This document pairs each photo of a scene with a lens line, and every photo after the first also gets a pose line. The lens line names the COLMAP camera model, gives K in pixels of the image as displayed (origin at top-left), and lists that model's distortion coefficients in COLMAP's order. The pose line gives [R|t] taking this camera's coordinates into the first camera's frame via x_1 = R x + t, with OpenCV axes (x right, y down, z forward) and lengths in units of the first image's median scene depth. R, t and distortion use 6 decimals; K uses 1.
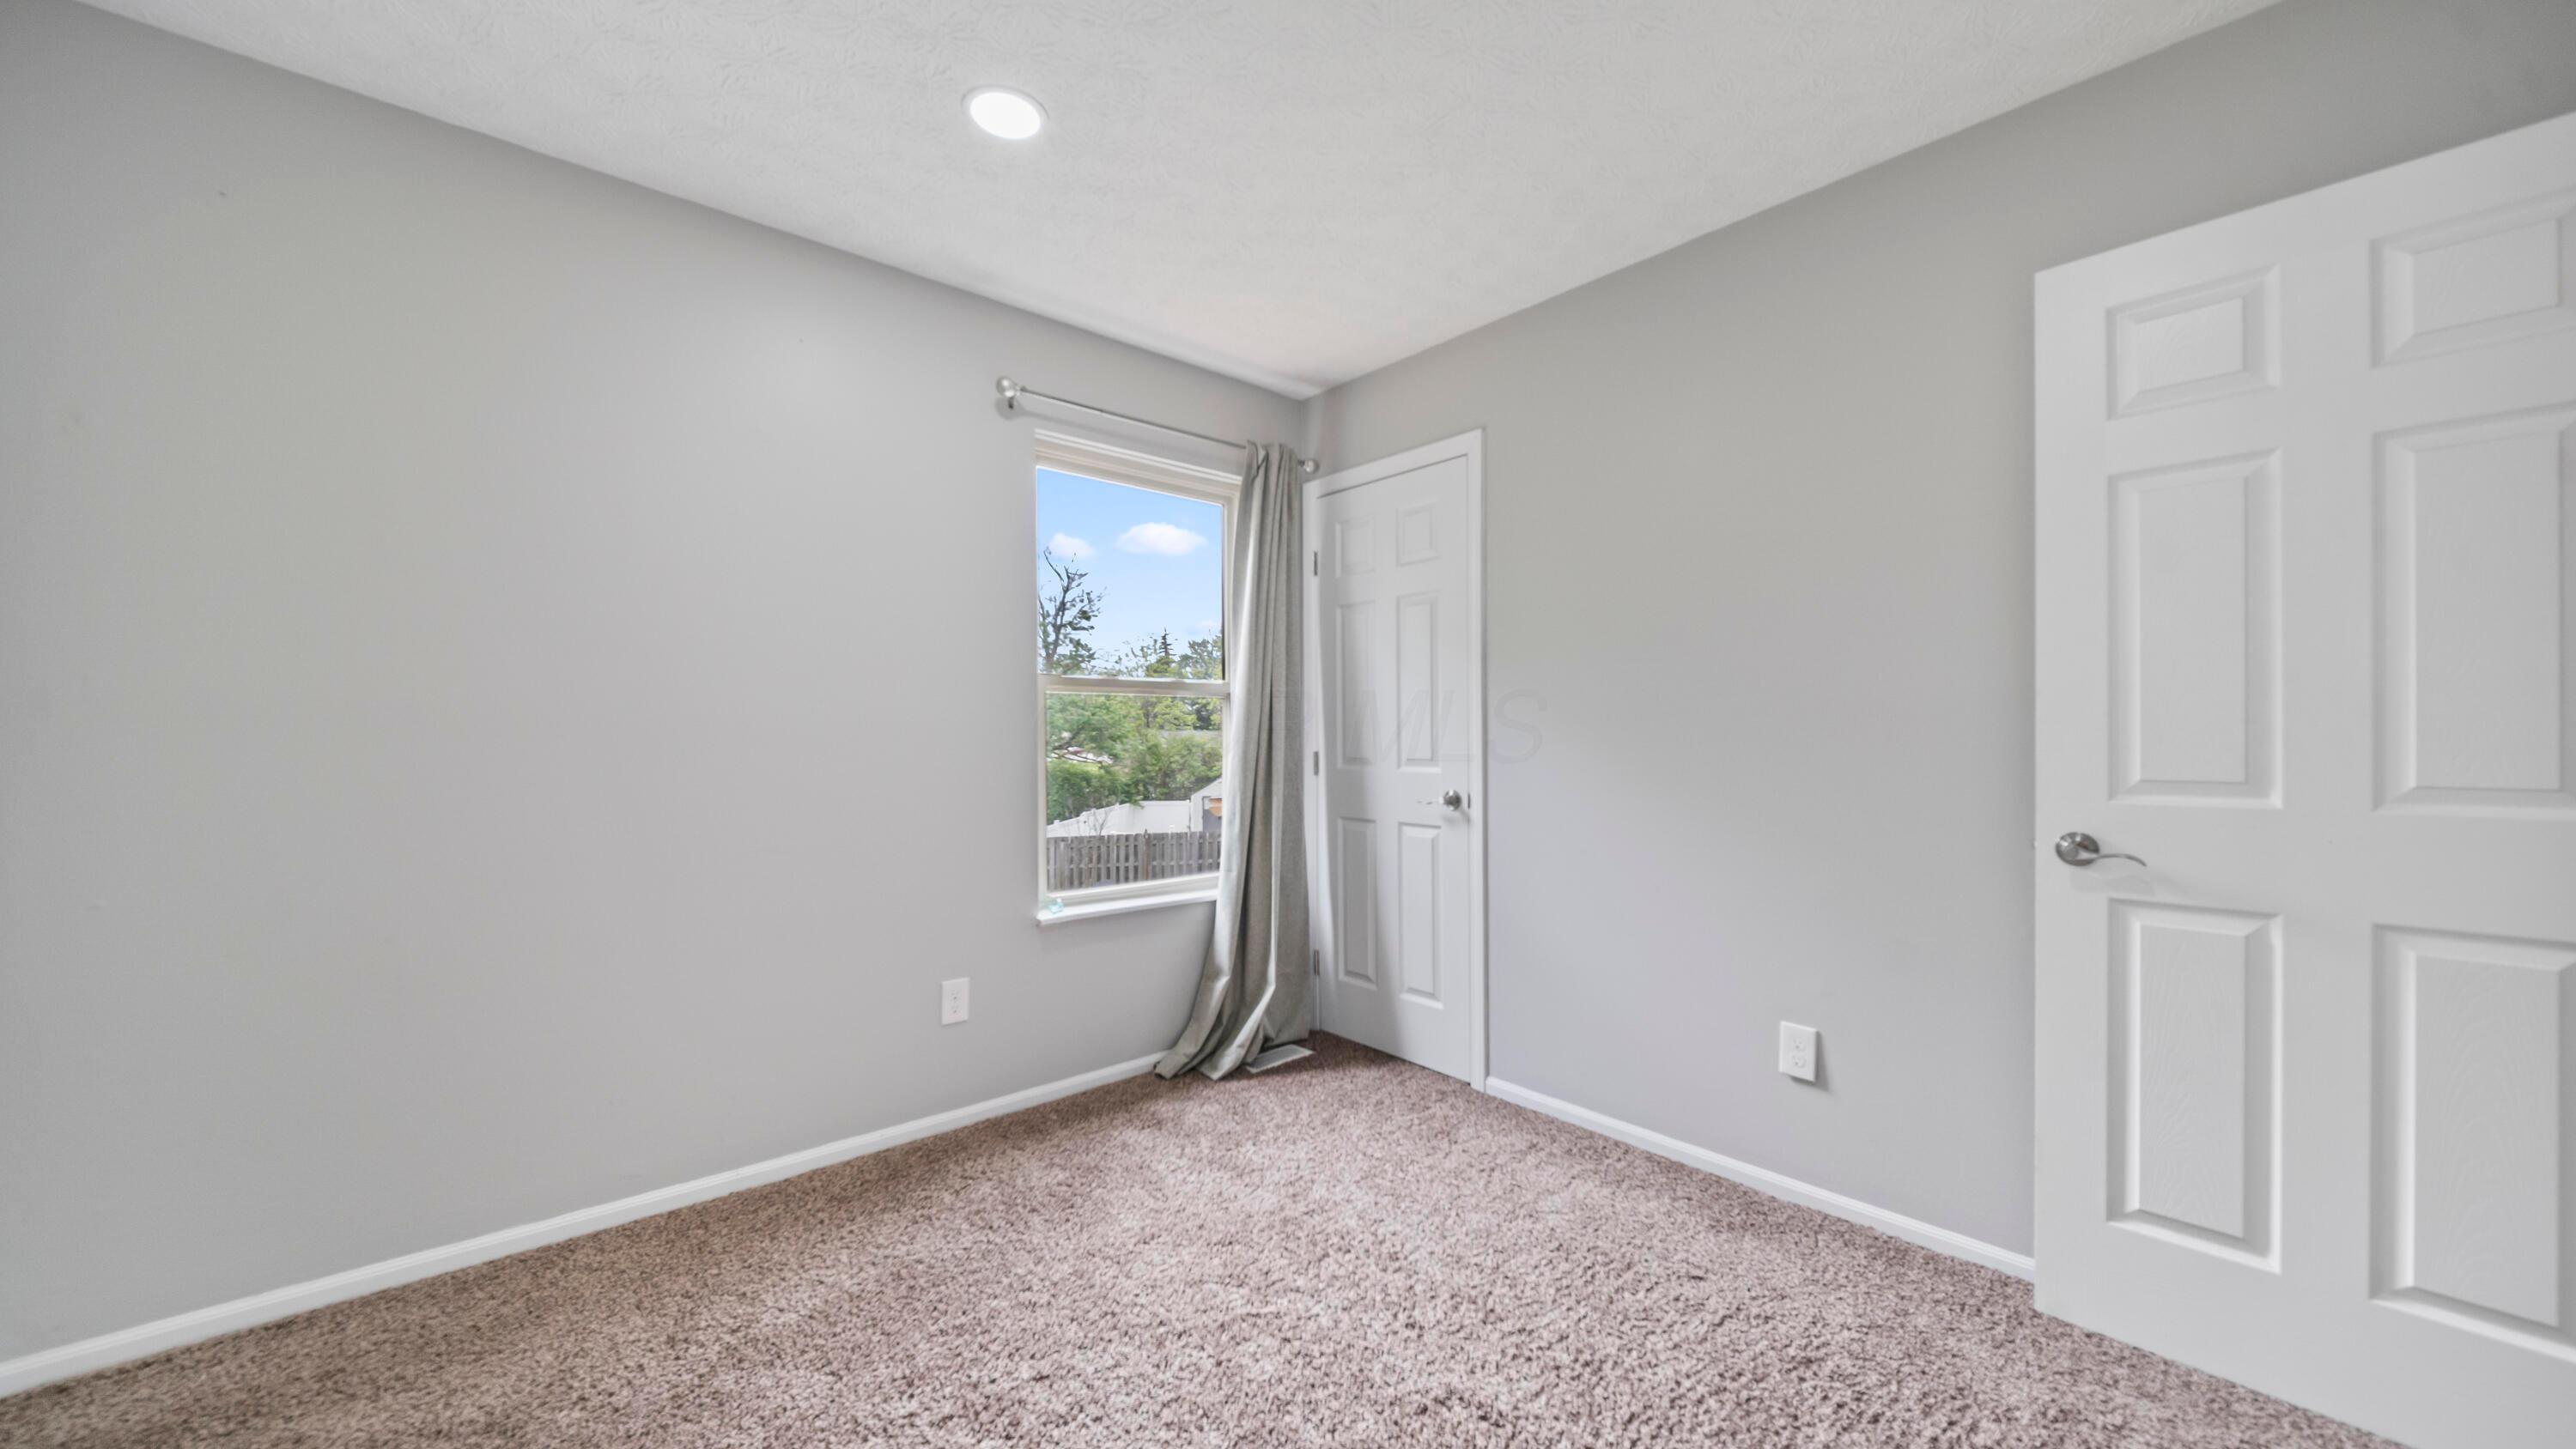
lens RADIAL K [[903.6, 0, 1284.9], [0, 903.6, 733.0], [0, 0, 1]] dist [0.021906, -0.008624]
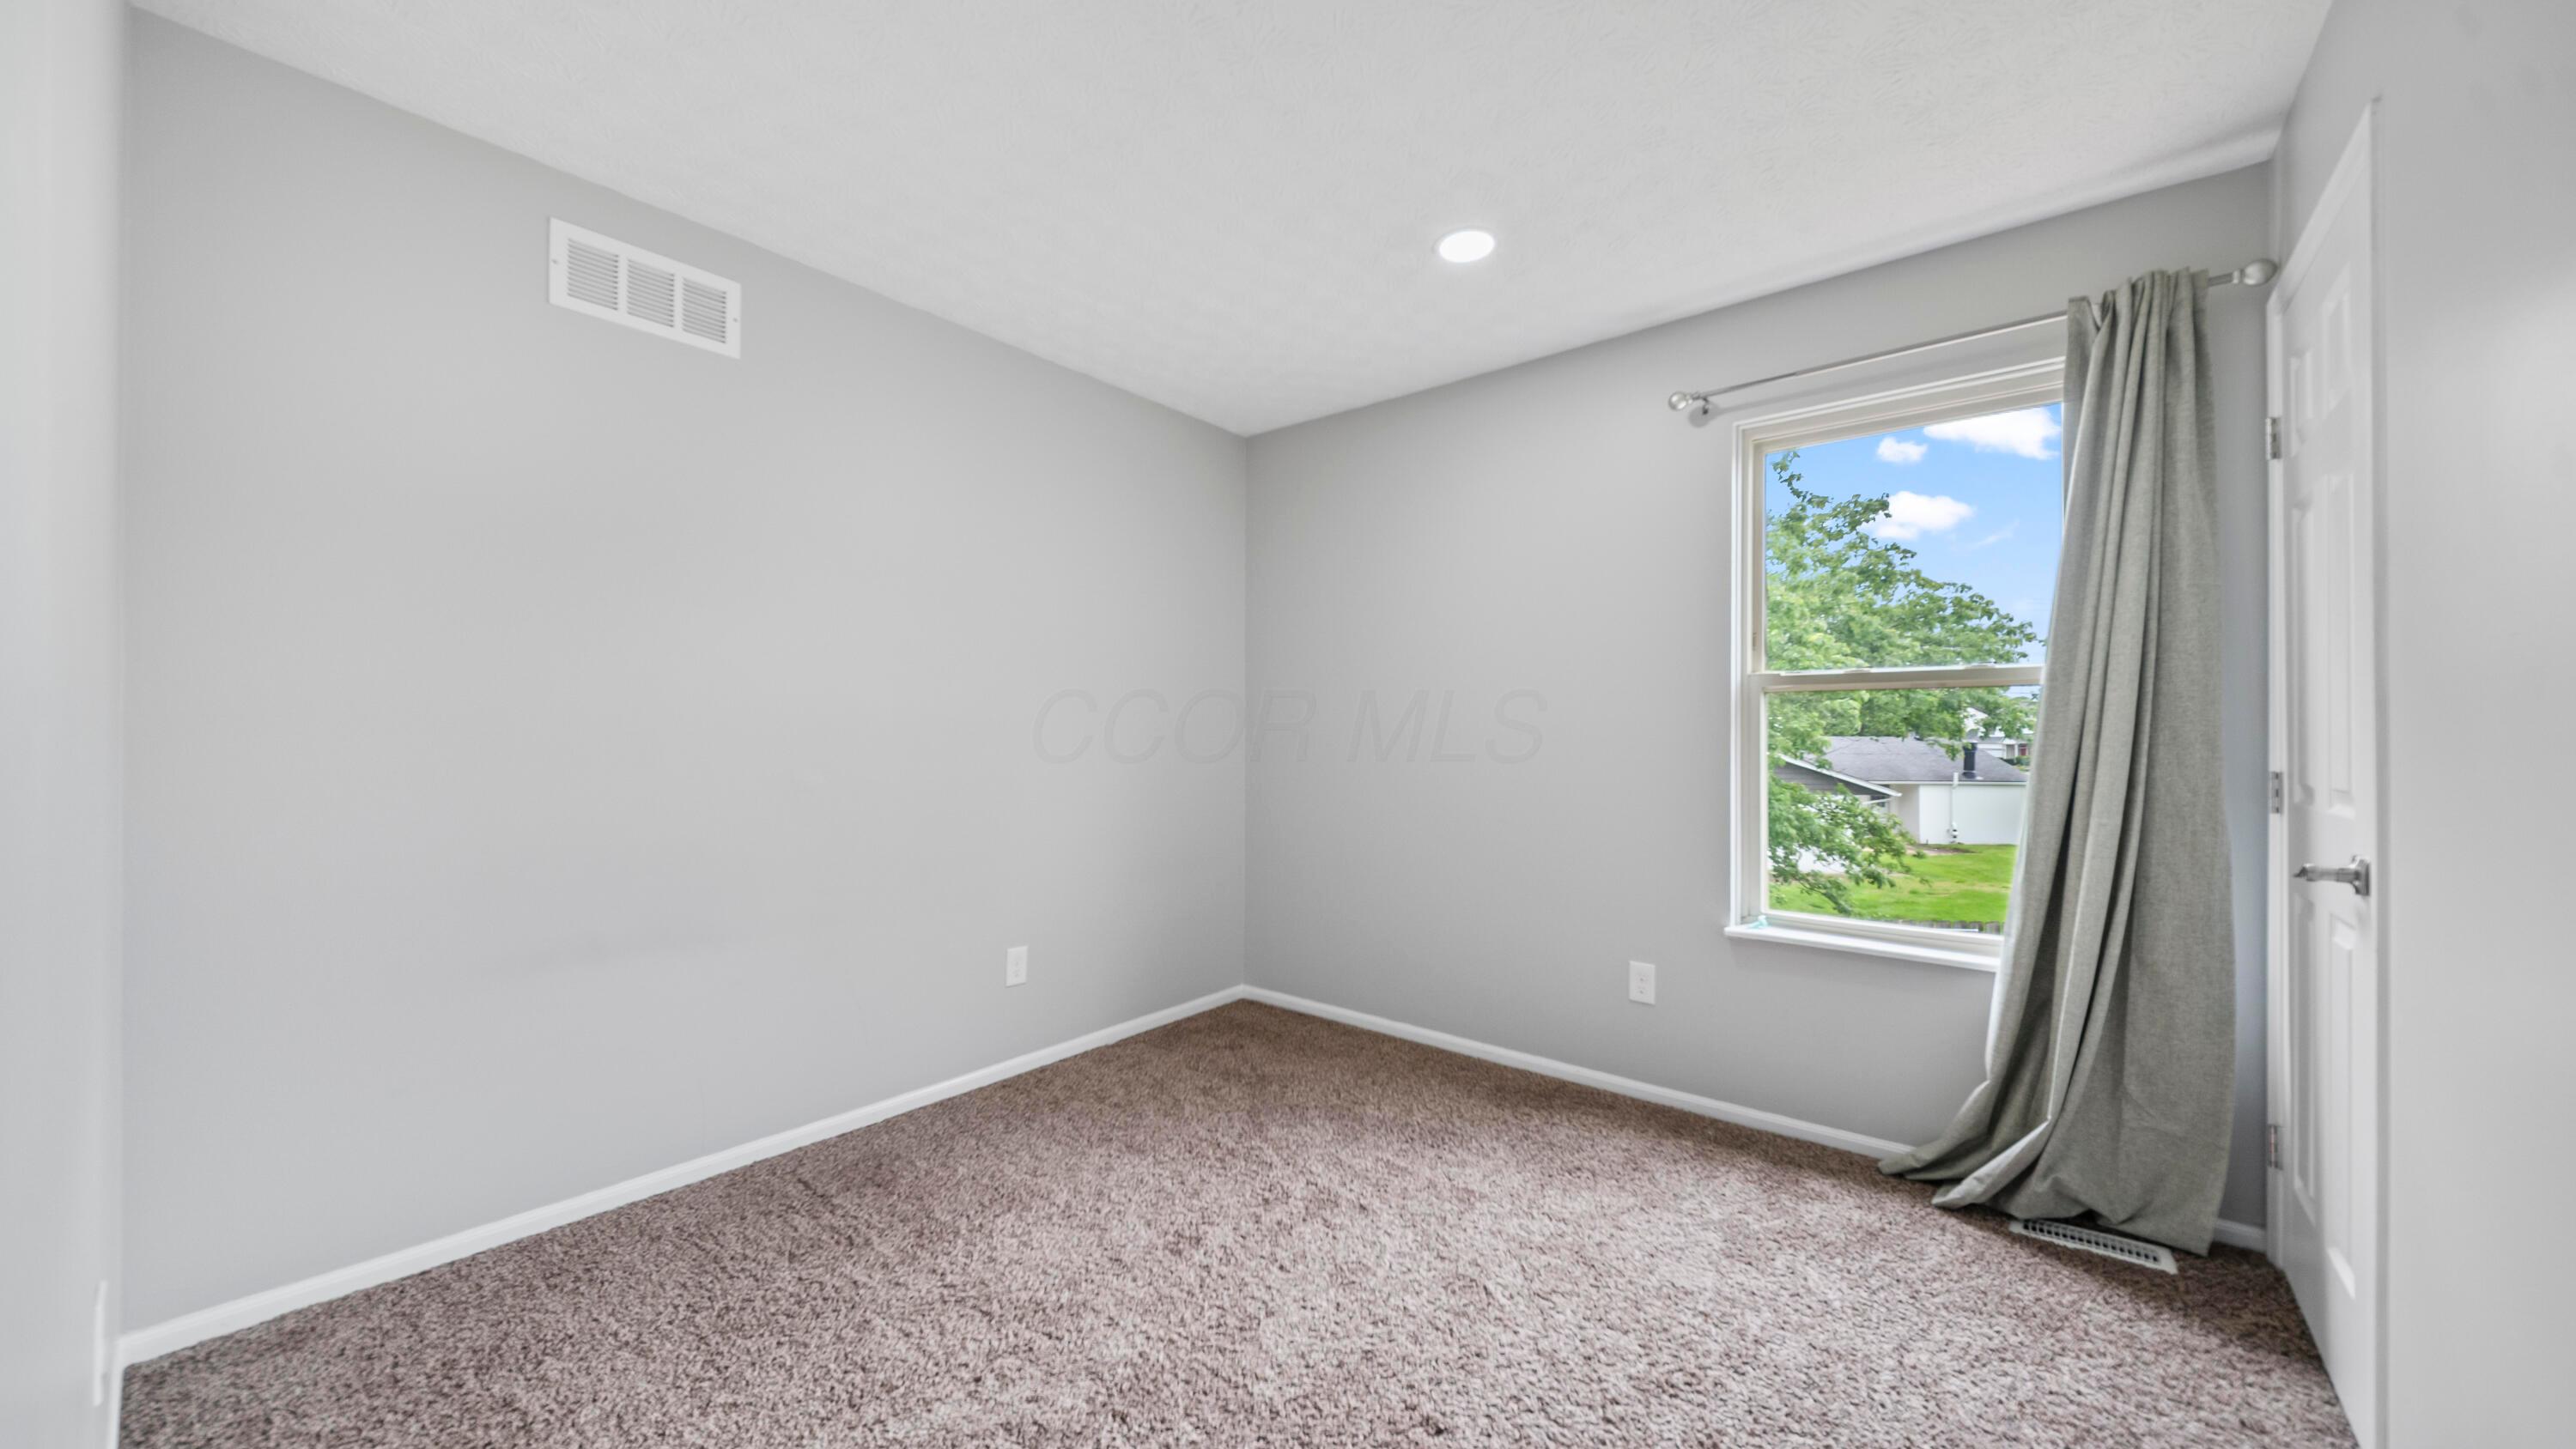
lens RADIAL K [[903.6, 0, 1284.9], [0, 903.6, 733.0], [0, 0, 1]] dist [0.021906, -0.008624]
pose [[0.182003, 0.001430, -0.983297, 0.573168], [0.002148, 0.999996, 0.001852, -0.007389], [0.983296, -0.002449, 0.181999, 0.343435]]
